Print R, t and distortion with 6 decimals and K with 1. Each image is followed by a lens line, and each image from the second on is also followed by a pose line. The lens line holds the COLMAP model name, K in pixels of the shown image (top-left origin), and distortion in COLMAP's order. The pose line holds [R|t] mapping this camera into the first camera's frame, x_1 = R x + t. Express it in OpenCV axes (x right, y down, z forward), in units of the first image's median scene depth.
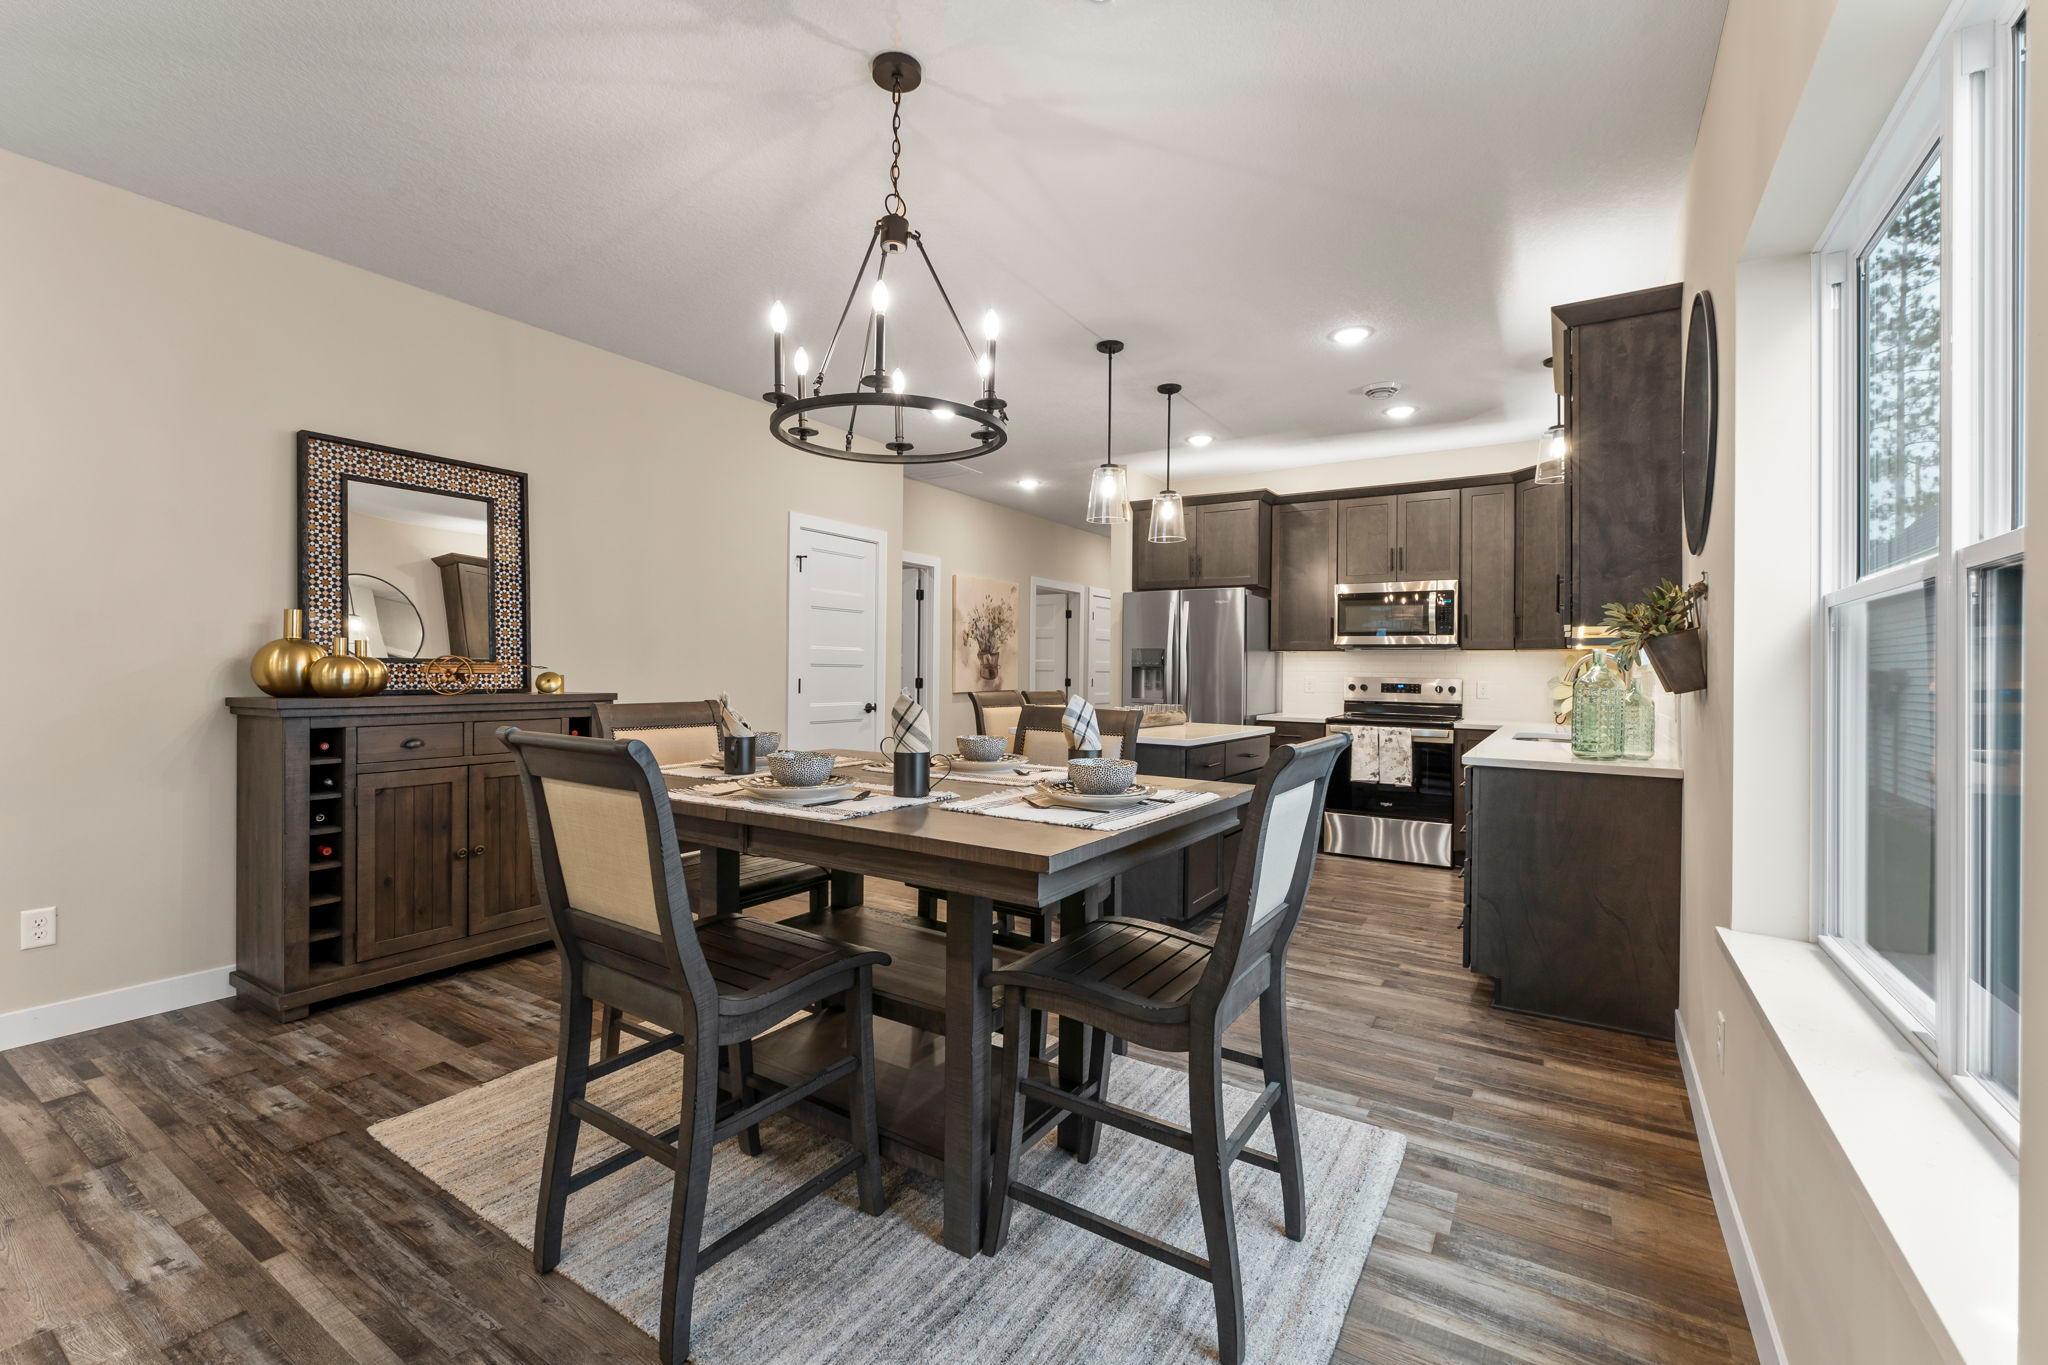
lens RADIAL K [[870.1, 0, 1024.0], [0, 870.1, 682.5], [0, 0, 1]] dist [-0.000005, 0.000025]
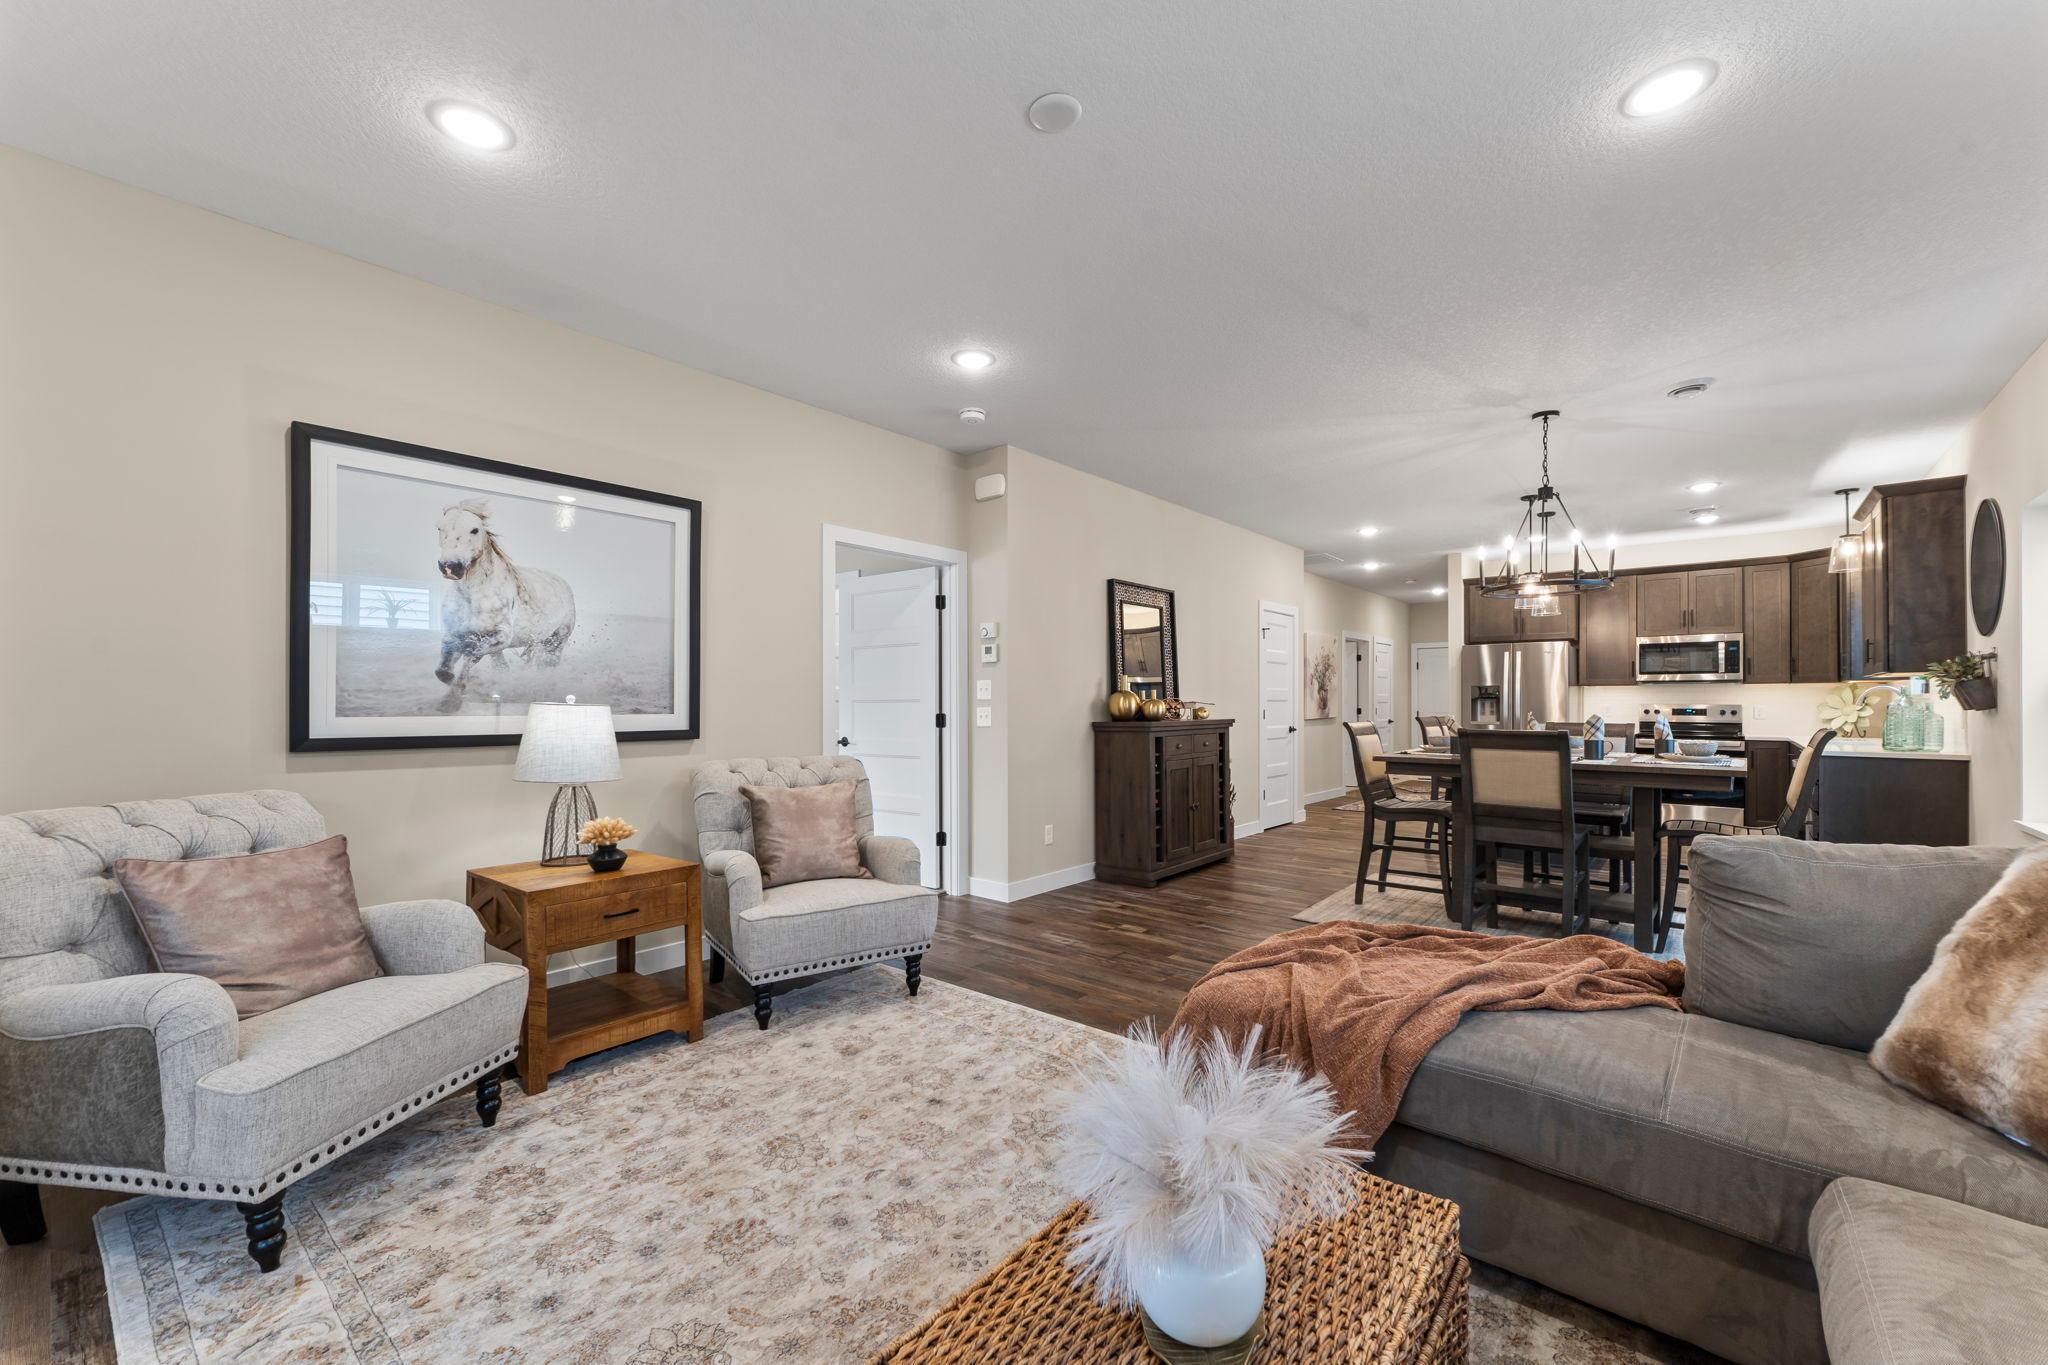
lens RADIAL K [[831.0, 0, 1024.0], [0, 831.0, 716.3], [0, 0, 1]] dist [0.001550, 0.000219]
pose [[0.991575, -0.010186, -0.129129, -0.486224], [0.010476, 0.999944, 0.001560, 0.000628], [0.129106, -0.002900, 0.991627, -0.483863]]
